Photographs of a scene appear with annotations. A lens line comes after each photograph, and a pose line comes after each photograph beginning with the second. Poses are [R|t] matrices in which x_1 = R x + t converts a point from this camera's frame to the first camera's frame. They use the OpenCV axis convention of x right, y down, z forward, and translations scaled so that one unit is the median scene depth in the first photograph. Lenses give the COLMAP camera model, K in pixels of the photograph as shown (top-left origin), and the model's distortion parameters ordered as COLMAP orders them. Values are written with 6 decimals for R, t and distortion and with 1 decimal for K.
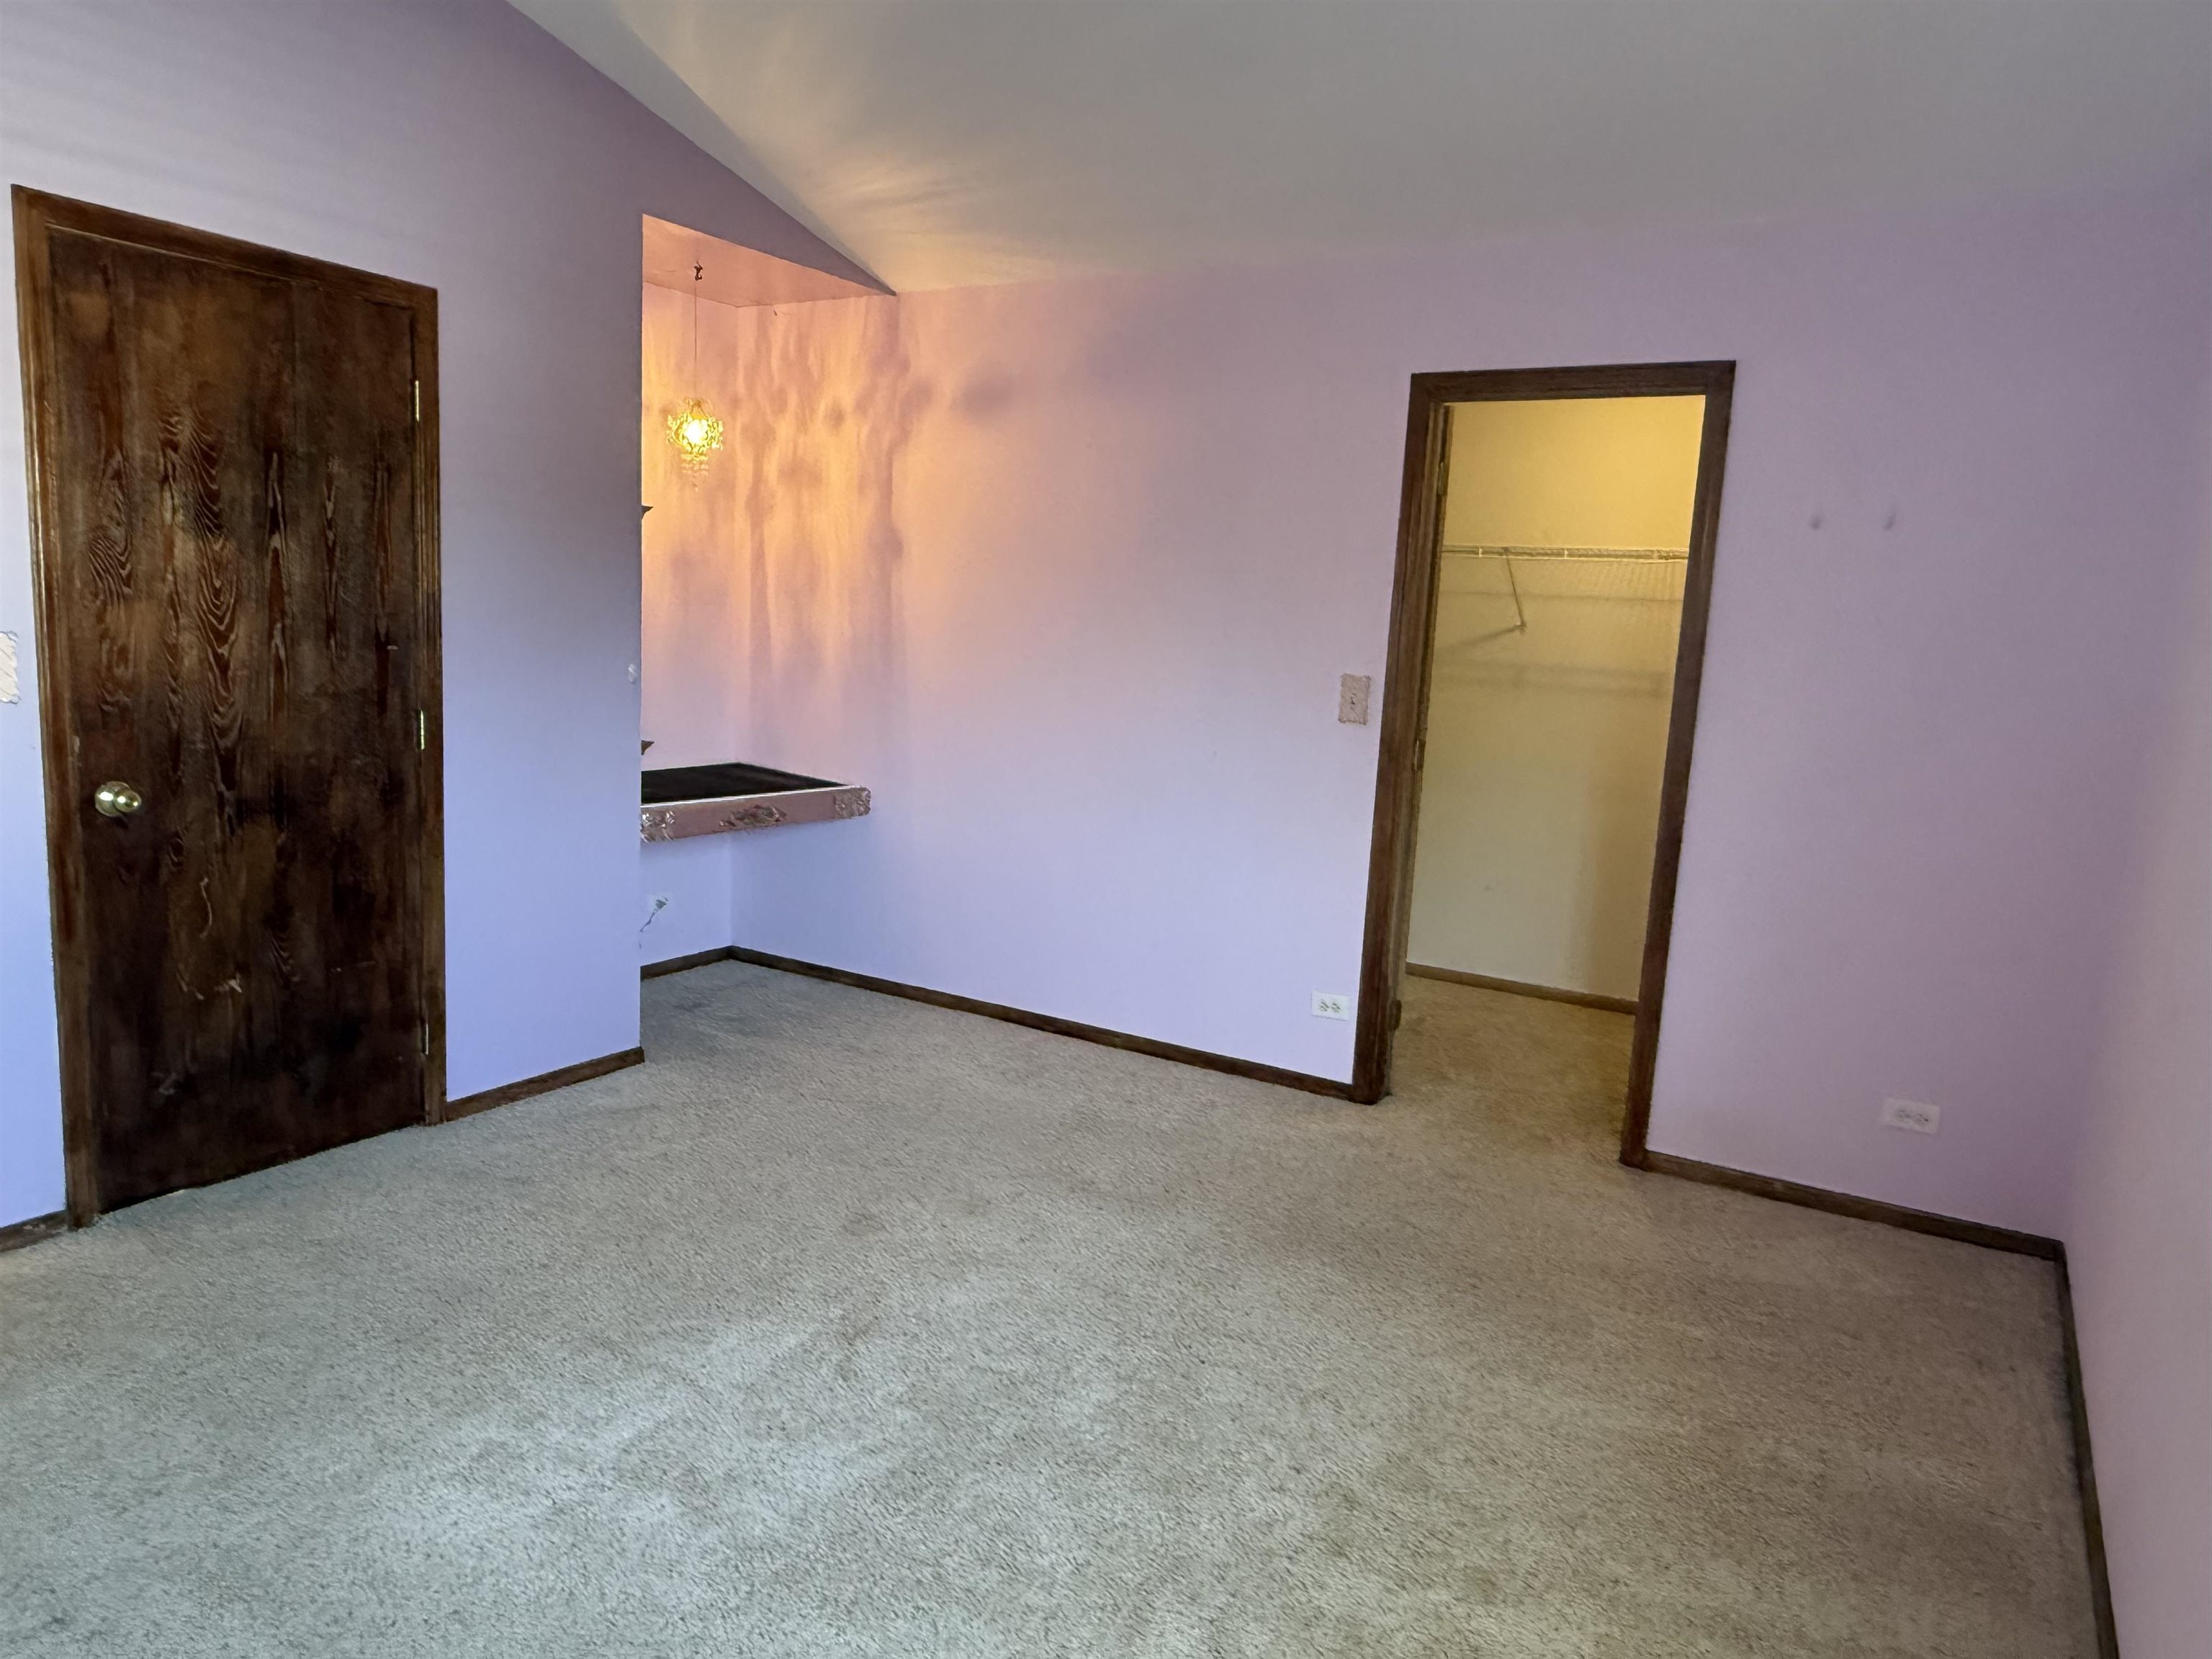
lens RADIAL K [[1453.5, 0, 1105.3], [0, 1453.5, 828.3], [0, 0, 1]] dist [-0.006066, 0.011848]
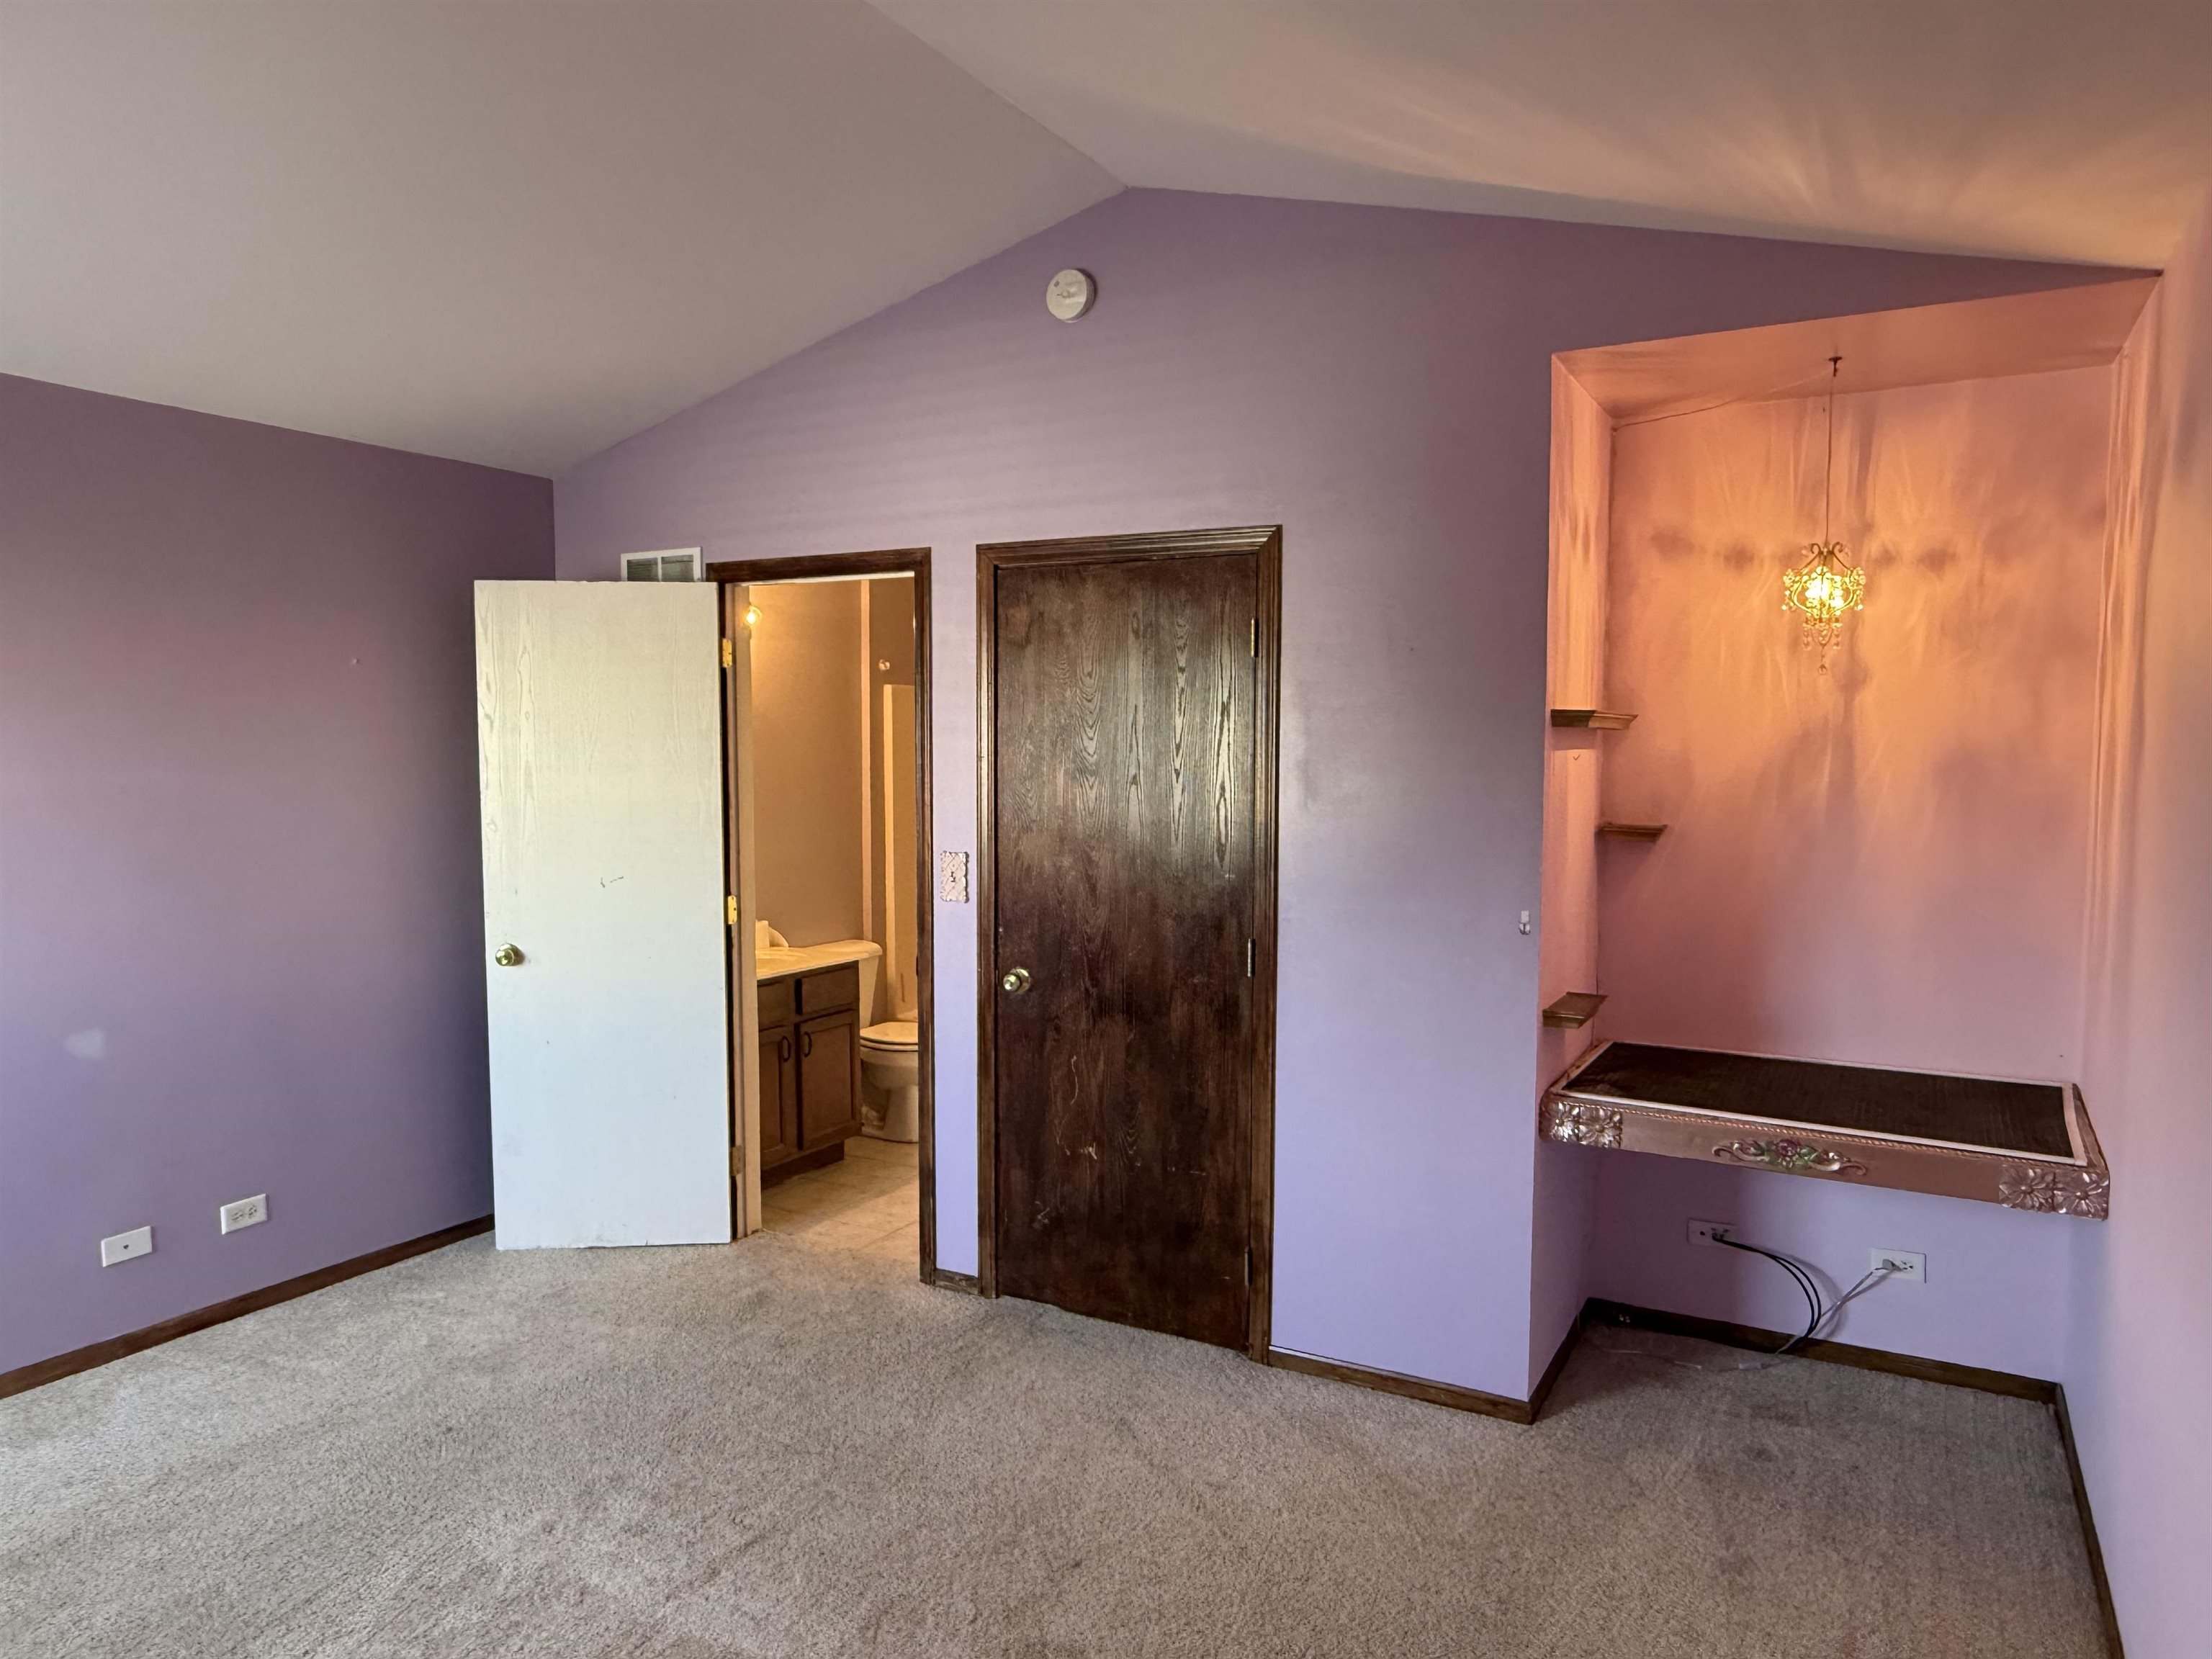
lens RADIAL K [[1453.5, 0, 1105.0], [0, 1453.5, 833.7], [0, 0, 1]] dist [-0.006066, 0.011848]
pose [[0.029784, 0.014135, -0.999456, 0.557937], [-0.148698, 0.988837, 0.009554, -0.155295], [0.988434, 0.148333, 0.031553, 0.902207]]
